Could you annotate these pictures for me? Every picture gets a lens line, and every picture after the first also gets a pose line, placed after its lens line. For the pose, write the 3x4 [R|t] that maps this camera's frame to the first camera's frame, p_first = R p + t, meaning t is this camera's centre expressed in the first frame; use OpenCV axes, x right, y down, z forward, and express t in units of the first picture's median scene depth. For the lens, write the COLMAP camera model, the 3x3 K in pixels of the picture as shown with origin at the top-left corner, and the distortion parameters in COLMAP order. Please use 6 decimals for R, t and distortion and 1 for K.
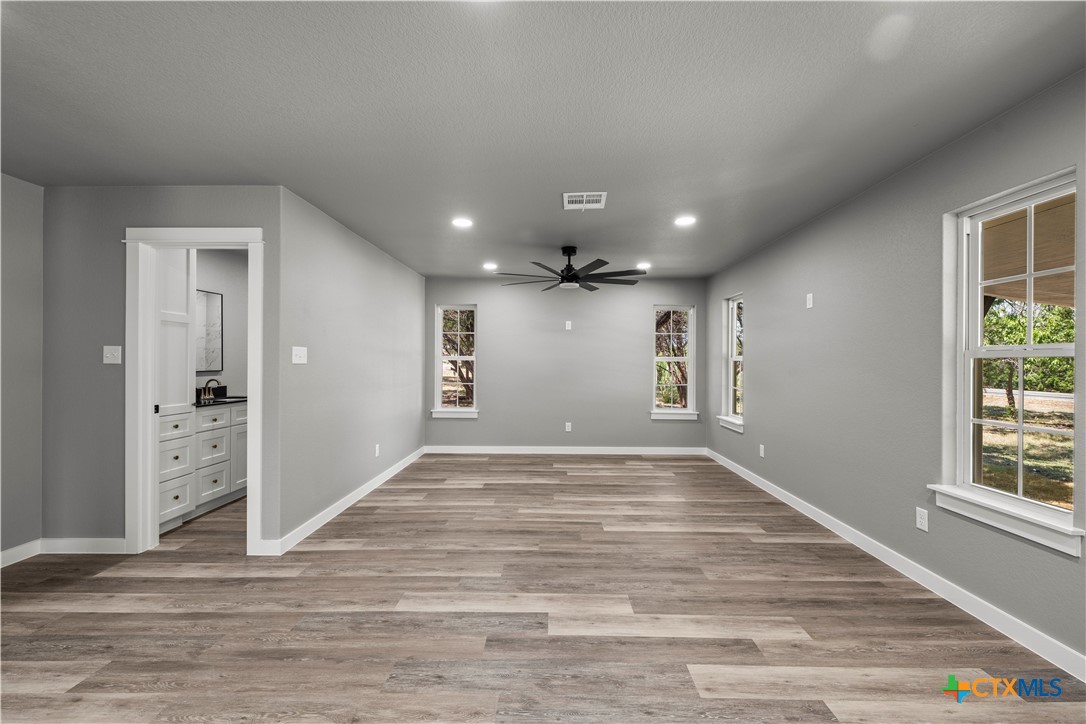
lens RADIAL K [[429.0, 0, 549.9], [0, 429.0, 363.1], [0, 0, 1]] dist [0.001776, -0.001067]
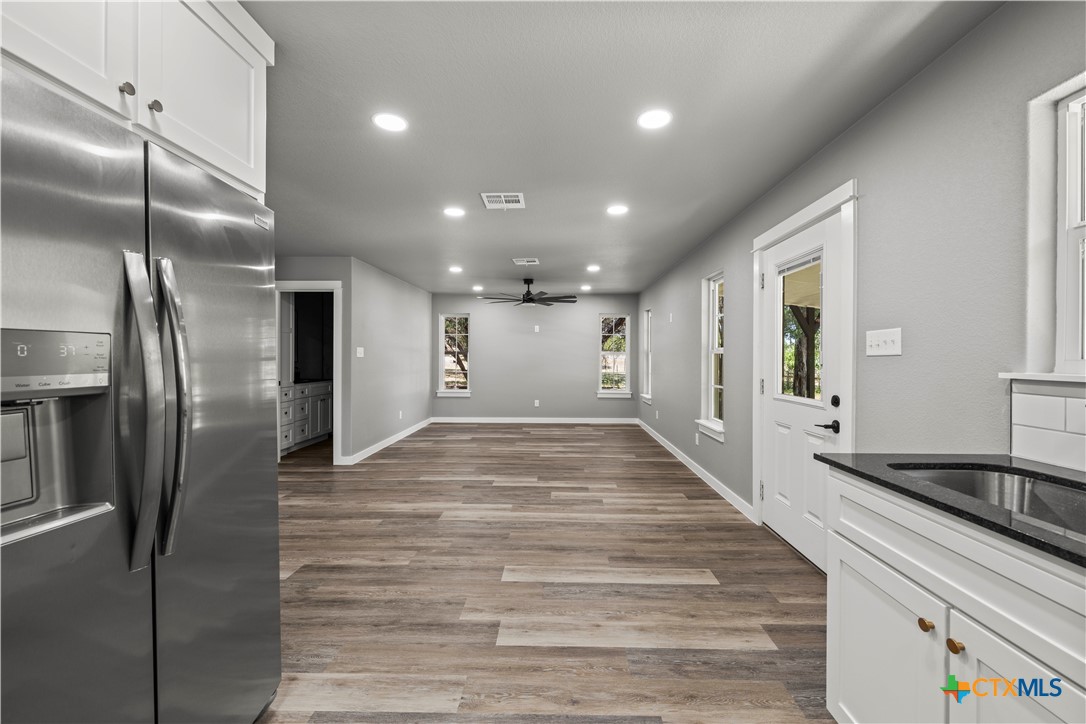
lens RADIAL K [[429.0, 0, 554.2], [0, 429.0, 360.6], [0, 0, 1]] dist [0.001776, -0.001067]
pose [[0.999996, -0.001471, -0.002369, 0.195220], [0.001495, 0.999948, 0.010100, -0.001520], [0.002354, -0.010103, 0.999946, -0.703769]]
